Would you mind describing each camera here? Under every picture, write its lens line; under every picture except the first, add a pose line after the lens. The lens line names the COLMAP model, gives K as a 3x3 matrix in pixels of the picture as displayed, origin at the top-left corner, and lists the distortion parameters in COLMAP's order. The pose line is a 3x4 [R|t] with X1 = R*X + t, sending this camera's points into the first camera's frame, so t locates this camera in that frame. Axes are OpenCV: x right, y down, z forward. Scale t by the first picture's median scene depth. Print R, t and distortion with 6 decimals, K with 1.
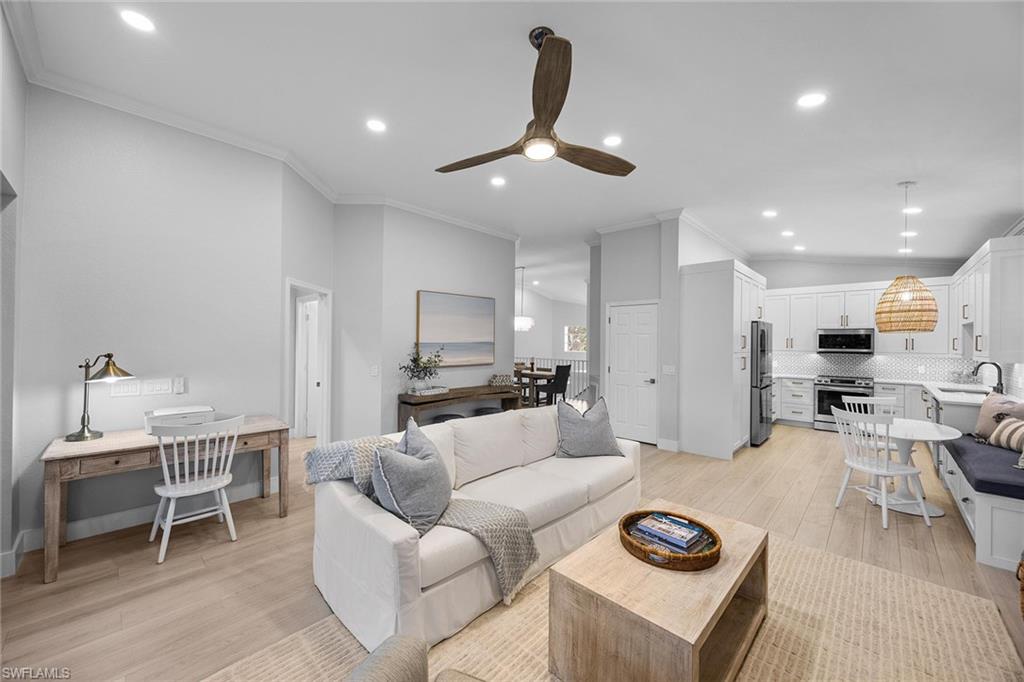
lens RADIAL K [[390.5, 0, 508.9], [0, 390.5, 344.3], [0, 0, 1]] dist [-0.004160, 0.000363]
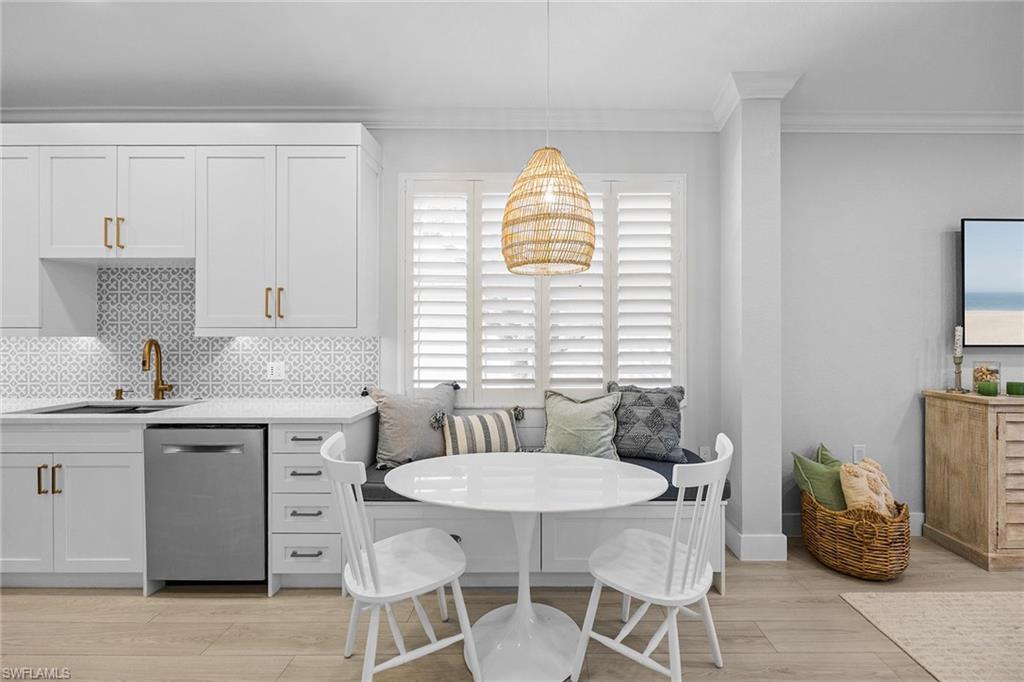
lens RADIAL K [[410.9, 0, 546.6], [0, 410.9, 335.2], [0, 0, 1]] dist [-0.000099, 0.000521]
pose [[-0.699222, -0.003970, 0.714894, 0.374145], [-0.001550, 0.999991, 0.004038, 0.024330], [-0.714903, 0.001715, -0.699221, 0.757047]]
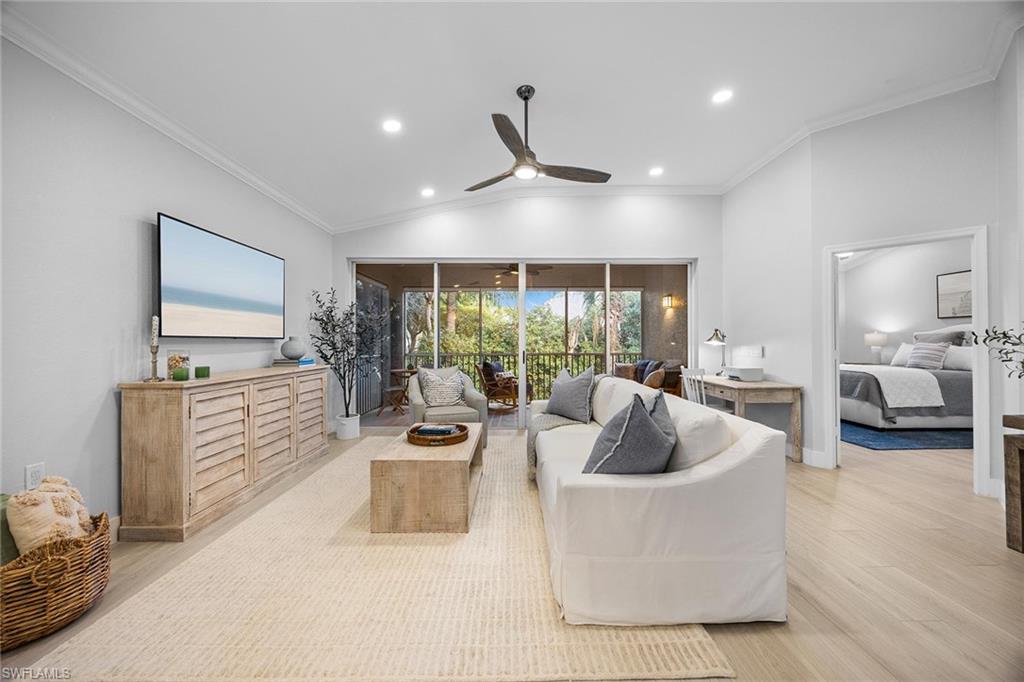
lens RADIAL K [[390.5, 0, 509.1], [0, 390.5, 339.6], [0, 0, 1]] dist [-0.004160, 0.000363]
pose [[-0.721113, -0.009141, -0.692758, 0.394941], [-0.006427, 0.999958, -0.006504, 0.040578], [0.692788, -0.000238, -0.721141, 0.709519]]
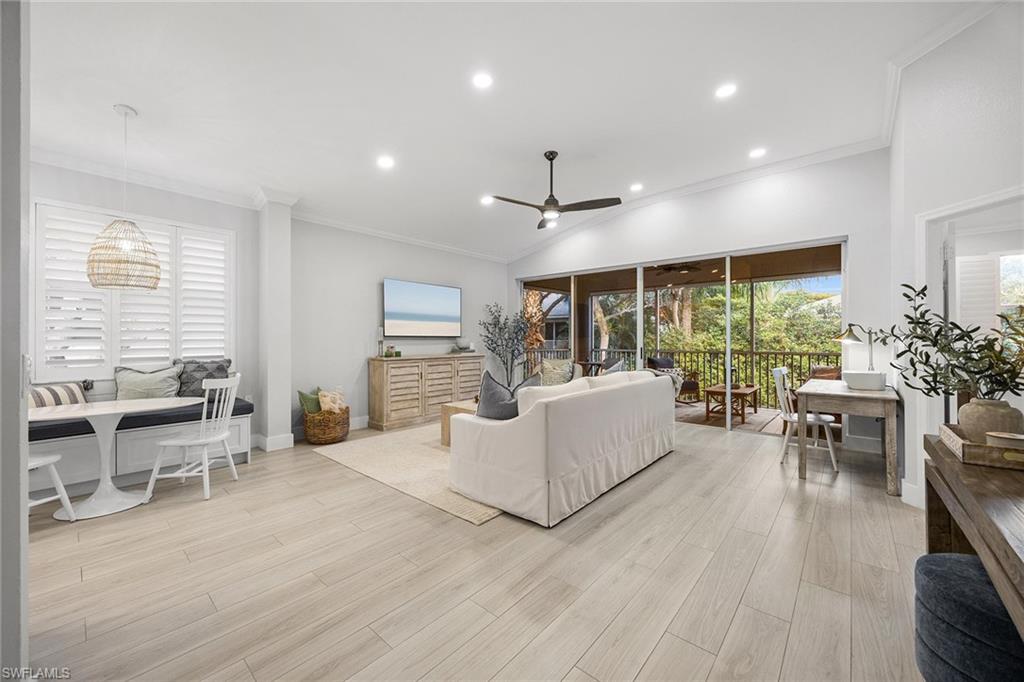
lens RADIAL K [[390.5, 0, 505.7], [0, 390.5, 338.1], [0, 0, 1]] dist [-0.004160, 0.000363]
pose [[-0.999517, -0.006350, -0.030431, 0.128807], [-0.006452, 0.999974, 0.003254, 0.036168], [0.030409, 0.003449, -0.999532, 1.044070]]
